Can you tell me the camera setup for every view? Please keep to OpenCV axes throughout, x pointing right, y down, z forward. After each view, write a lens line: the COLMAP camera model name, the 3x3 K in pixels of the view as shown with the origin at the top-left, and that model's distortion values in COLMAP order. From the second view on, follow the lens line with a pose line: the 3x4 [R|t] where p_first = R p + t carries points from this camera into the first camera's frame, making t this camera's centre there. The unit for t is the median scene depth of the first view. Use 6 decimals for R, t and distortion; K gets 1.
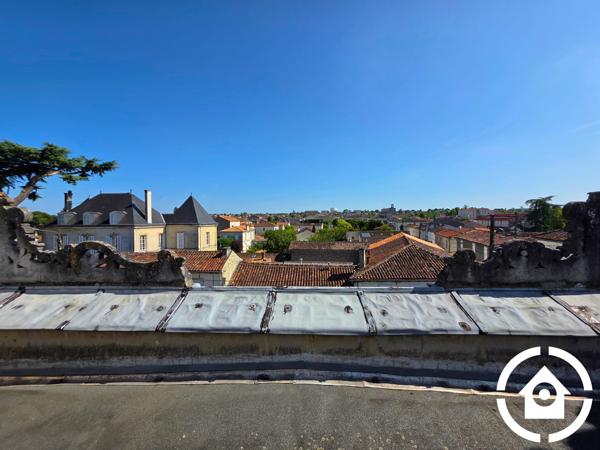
lens RADIAL K [[240.2, 0, 298.6], [0, 240.2, 223.5], [0, 0, 1]] dist [0.000695, -0.000130]
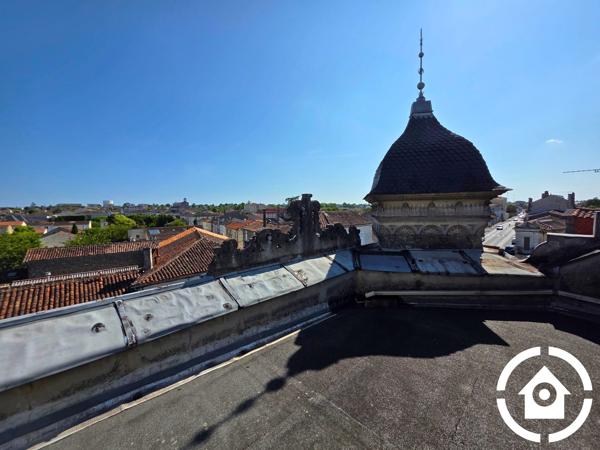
lens RADIAL K [[240.2, 0, 300.3], [0, 240.2, 224.2], [0, 0, 1]] dist [0.000695, -0.000130]
pose [[0.693455, -0.047167, 0.718954, 0.108658], [0.028698, 0.998871, 0.037850, 0.002590], [-0.719928, -0.005614, 0.694026, -0.035759]]
